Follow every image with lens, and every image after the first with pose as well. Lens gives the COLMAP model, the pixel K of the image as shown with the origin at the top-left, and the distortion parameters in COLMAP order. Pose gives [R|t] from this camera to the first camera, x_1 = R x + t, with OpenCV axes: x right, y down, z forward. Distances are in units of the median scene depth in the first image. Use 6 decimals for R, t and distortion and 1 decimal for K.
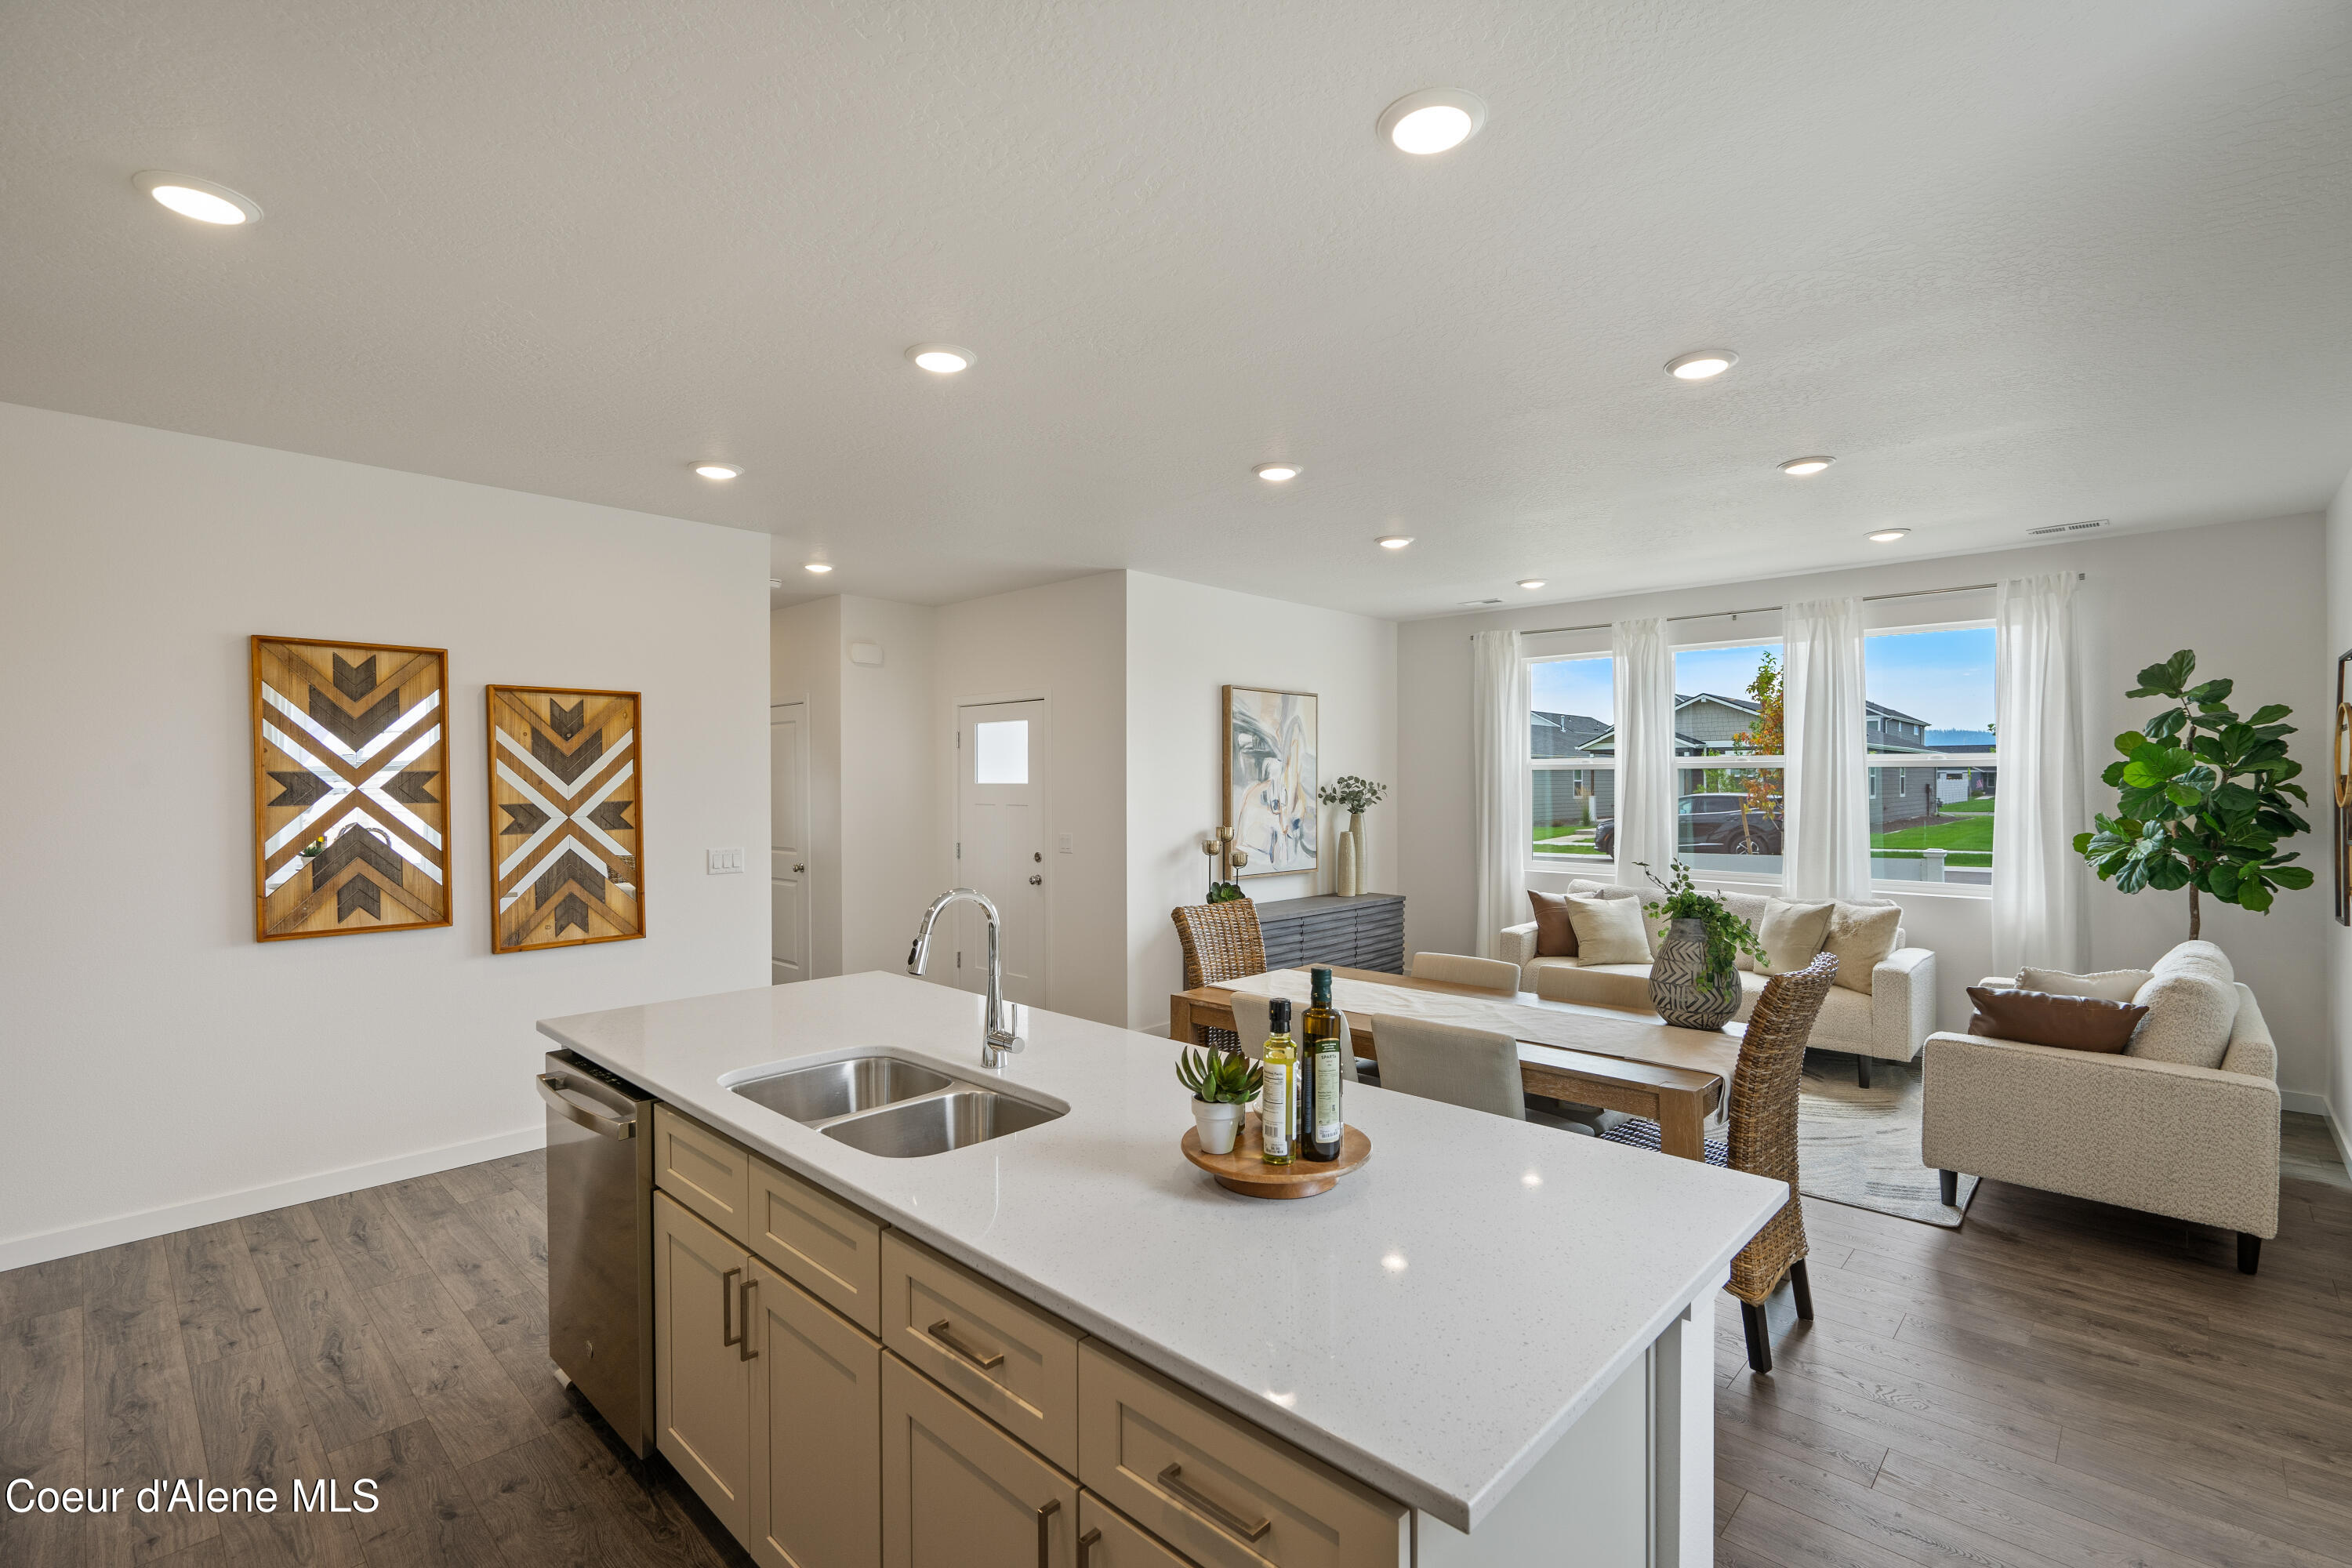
lens RADIAL K [[1059.6, 0, 1181.9], [0, 1059.6, 787.3], [0, 0, 1]] dist [-0.006677, 0.002963]
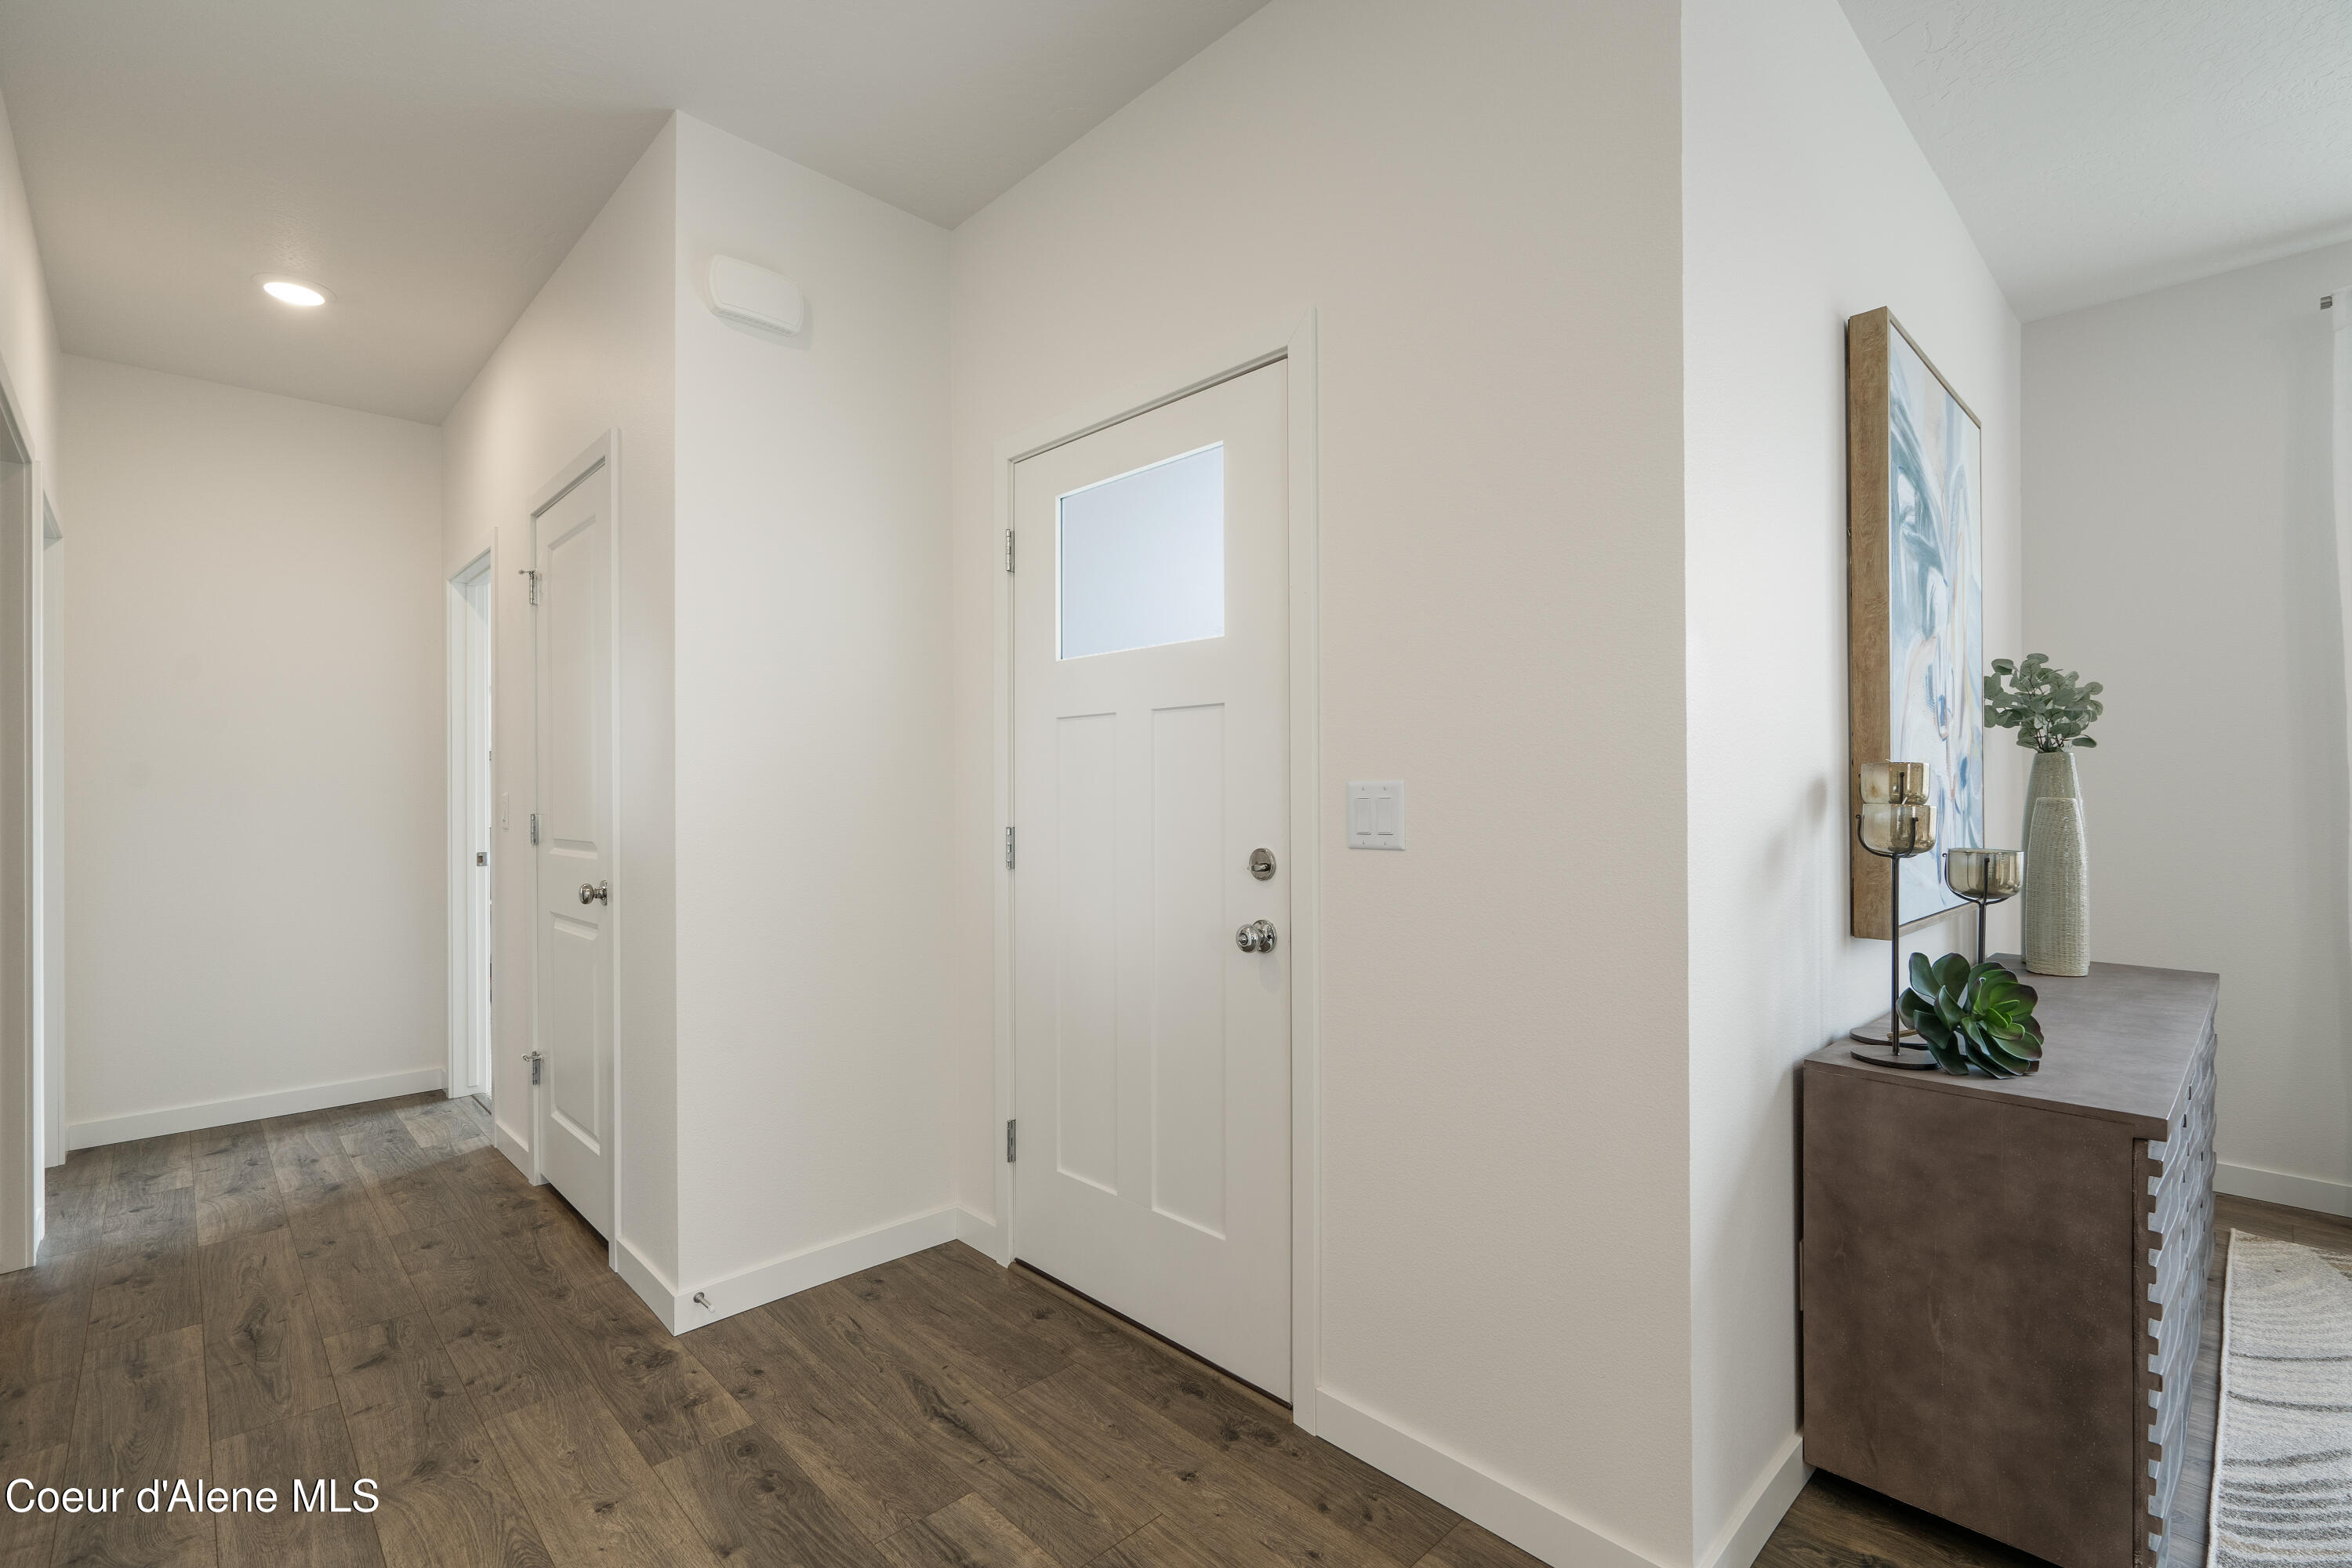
lens RADIAL K [[1059.6, 0, 1188.1], [0, 1059.6, 786.8], [0, 0, 1]] dist [-0.006677, 0.002963]
pose [[0.998892, -0.001548, -0.047026, -0.200300], [0.001015, 0.999935, -0.011357, 0.065176], [0.047040, 0.011297, 0.998829, 0.961725]]
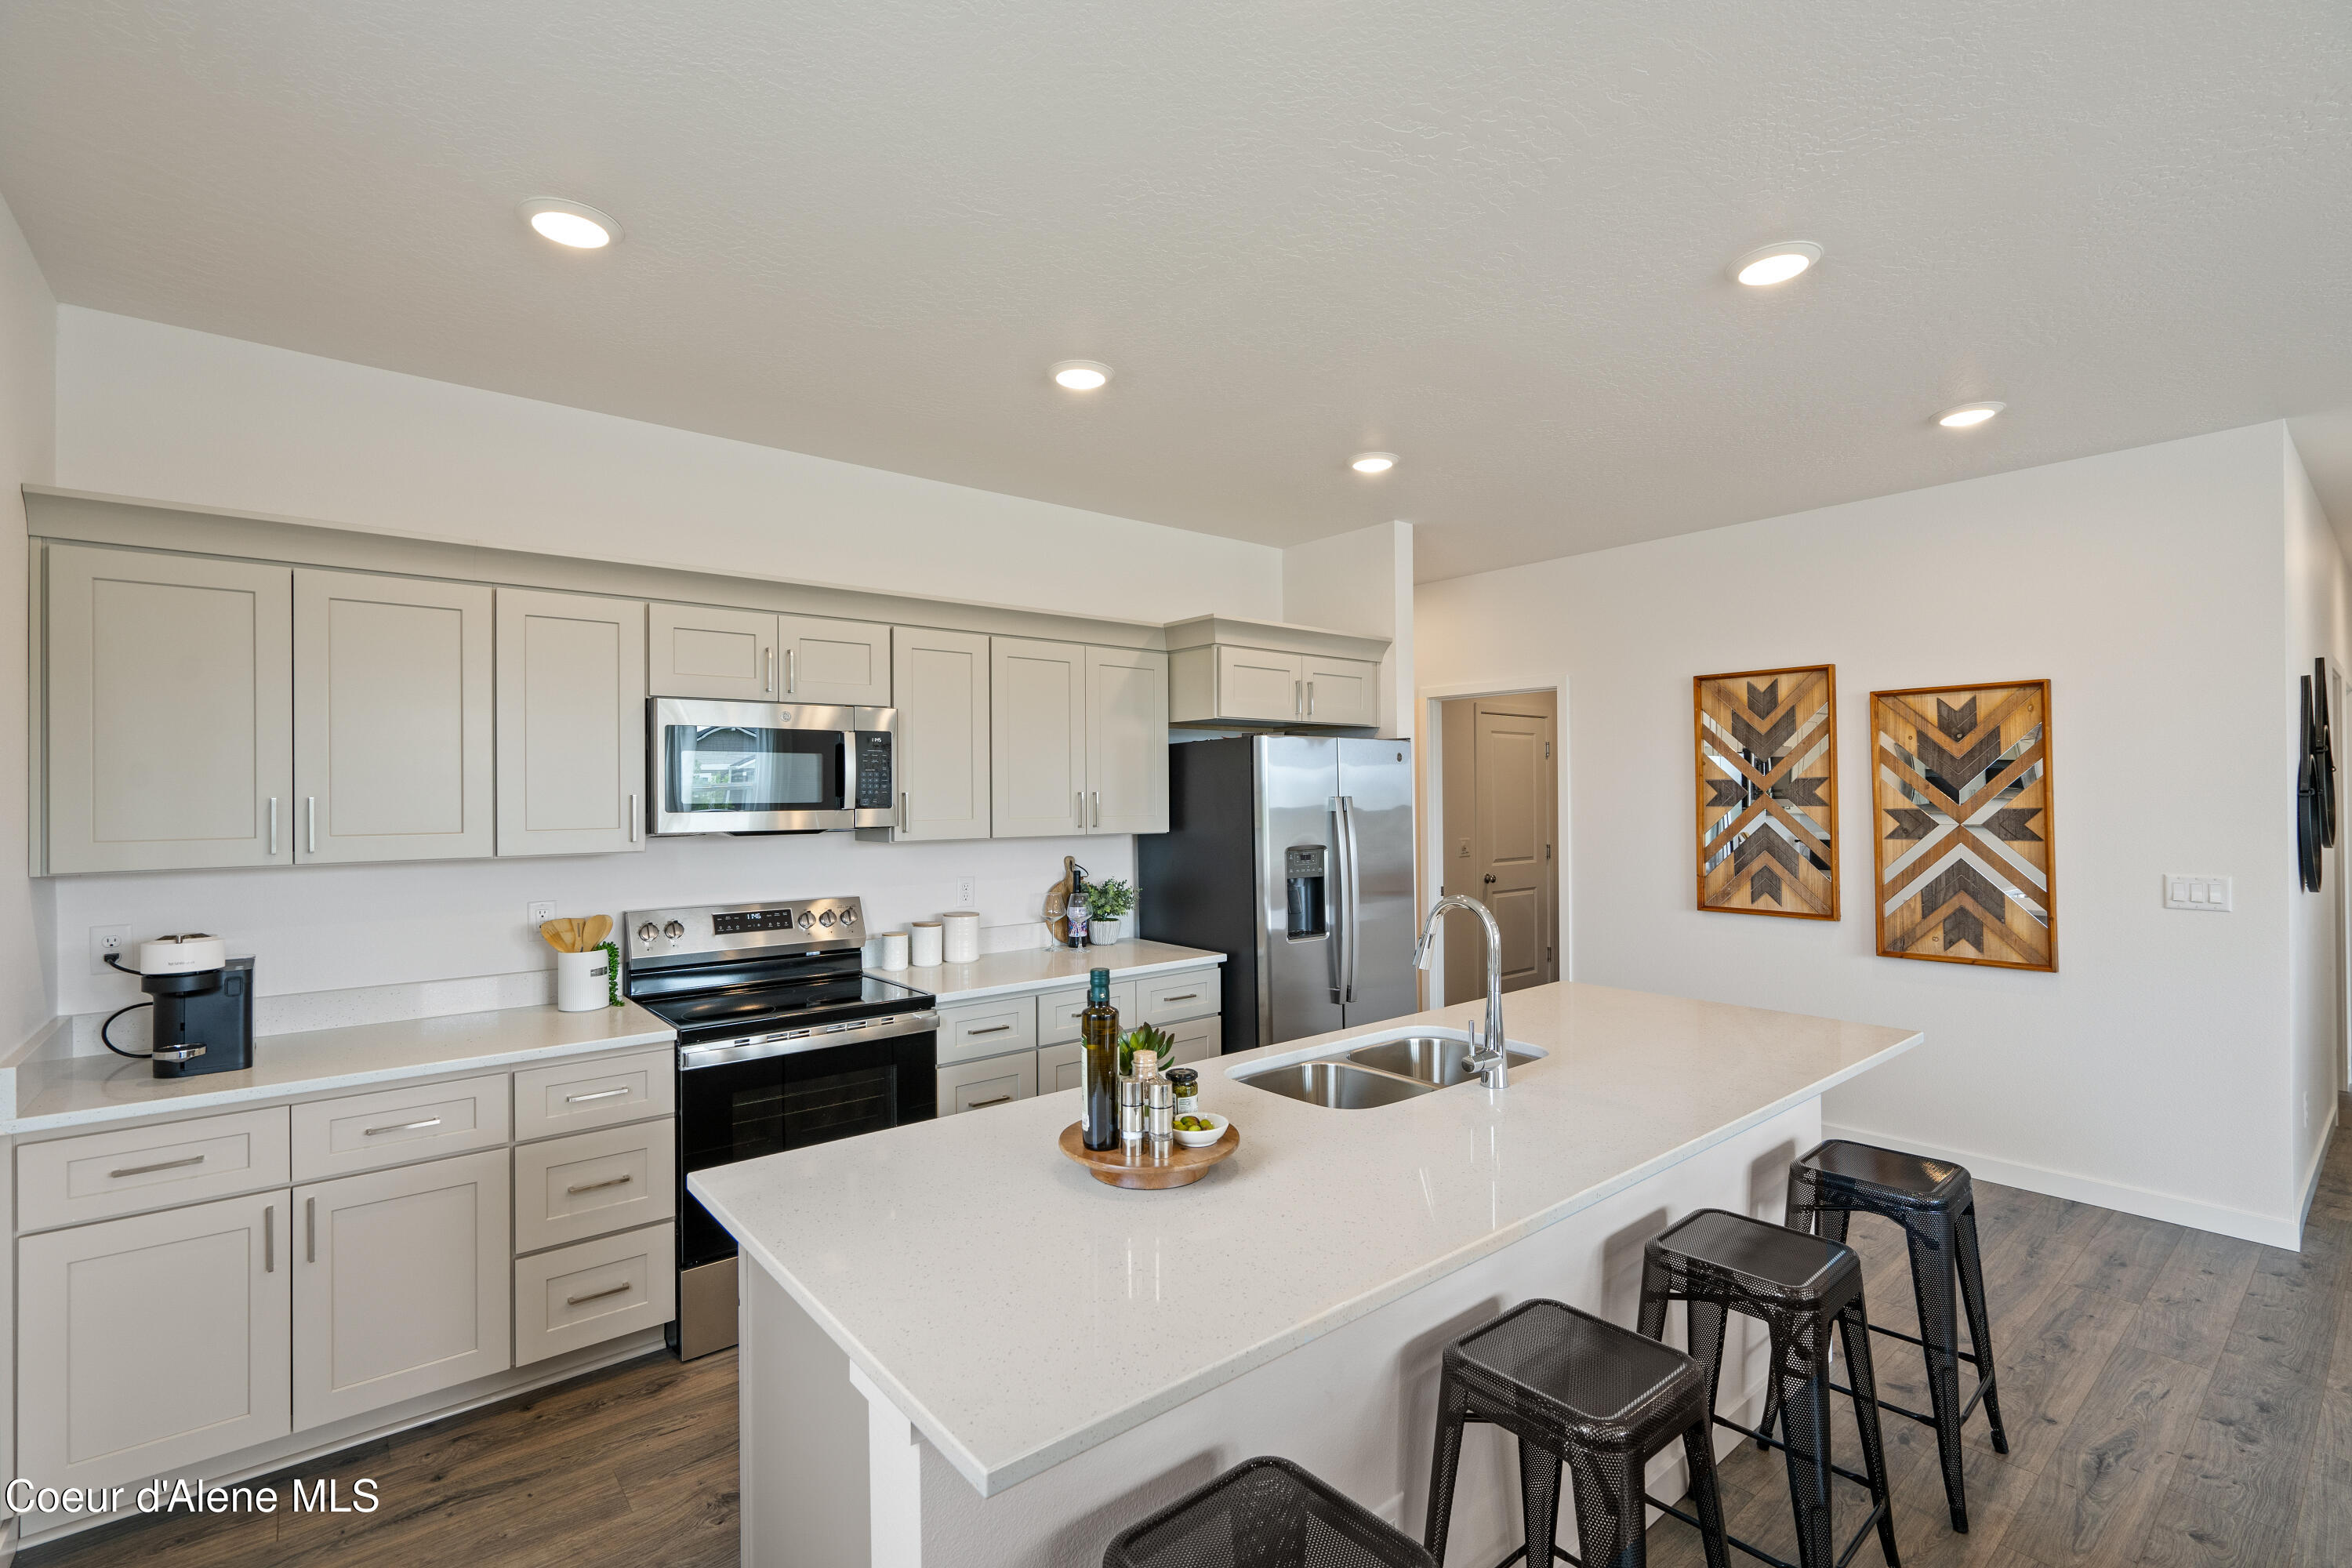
lens RADIAL K [[1059.6, 0, 1185.8], [0, 1059.6, 787.3], [0, 0, 1]] dist [-0.006677, 0.002963]
pose [[-0.118275, -0.001439, -0.992980, 0.402235], [0.001276, 0.999998, -0.001601, -0.003460], [0.992980, -0.001456, -0.118273, 0.415457]]
